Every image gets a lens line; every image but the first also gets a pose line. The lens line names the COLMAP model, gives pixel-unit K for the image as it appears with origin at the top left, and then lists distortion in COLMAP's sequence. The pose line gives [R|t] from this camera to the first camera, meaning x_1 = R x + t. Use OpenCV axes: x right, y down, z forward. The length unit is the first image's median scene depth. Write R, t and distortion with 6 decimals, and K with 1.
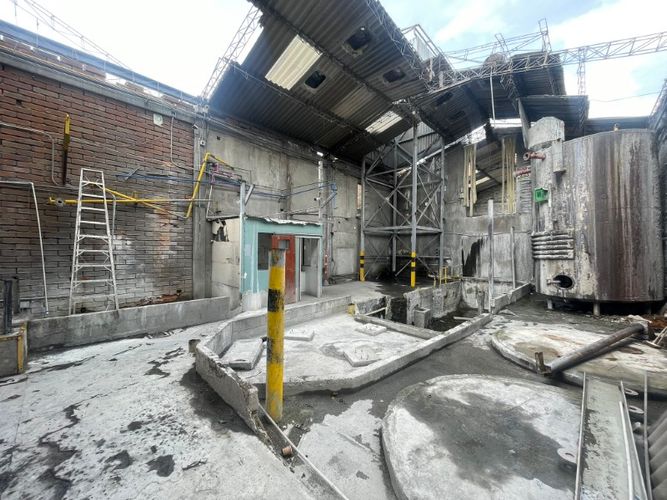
lens RADIAL K [[267.4, 0, 336.5], [0, 267.4, 252.4], [0, 0, 1]] dist [0.000156, -0.000822]
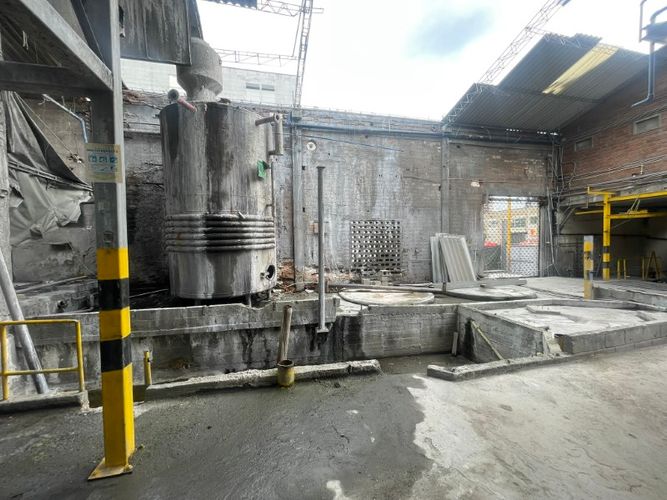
lens RADIAL K [[267.4, 0, 333.0], [0, 267.4, 250.9], [0, 0, 1]] dist [0.000156, -0.000822]
pose [[-0.816556, -0.019341, 0.576942, 0.107040], [0.010432, 0.998781, 0.048247, -0.006676], [-0.577172, 0.045415, -0.815359, 1.428449]]
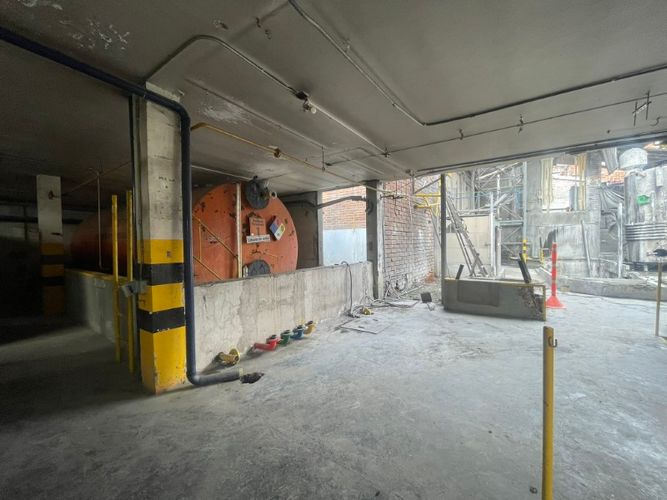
lens RADIAL K [[267.4, 0, 331.2], [0, 267.4, 250.9], [0, 0, 1]] dist [0.000156, -0.000822]
pose [[0.990931, -0.028369, 0.131341, -1.191606], [0.026443, 0.999516, 0.016384, 0.014022], [-0.131742, -0.012763, 0.991202, -0.308714]]
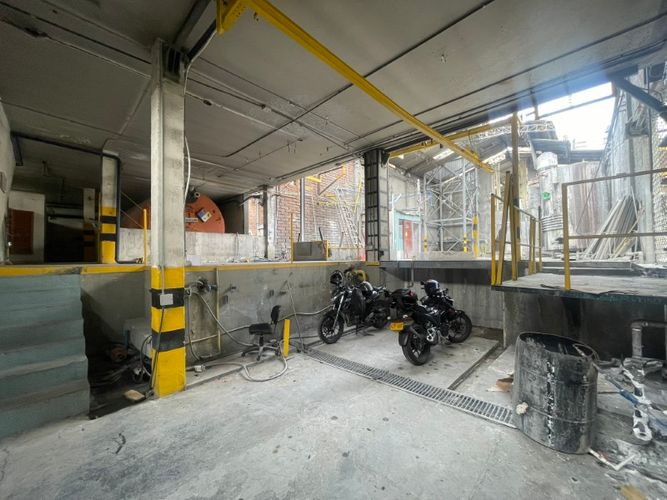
lens RADIAL K [[267.4, 0, 332.8], [0, 267.4, 252.3], [0, 0, 1]] dist [0.000156, -0.000822]
pose [[0.999599, -0.022094, -0.017703, -0.629049], [0.021571, 0.999341, -0.029180, 0.182277], [0.018336, 0.028786, 0.999417, -0.791030]]
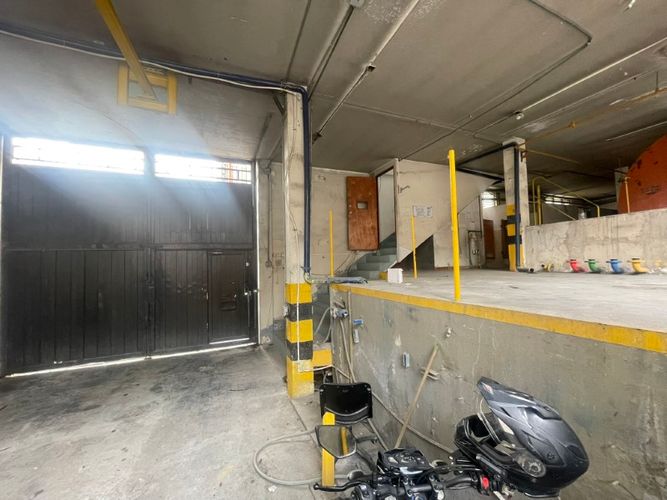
lens RADIAL K [[267.4, 0, 332.1], [0, 267.4, 249.8], [0, 0, 1]] dist [0.000156, -0.000822]
pose [[-0.421167, -0.044350, -0.905898, -0.492062], [0.012802, 0.998414, -0.054831, 0.155454], [0.906893, -0.034690, -0.419931, -0.110901]]
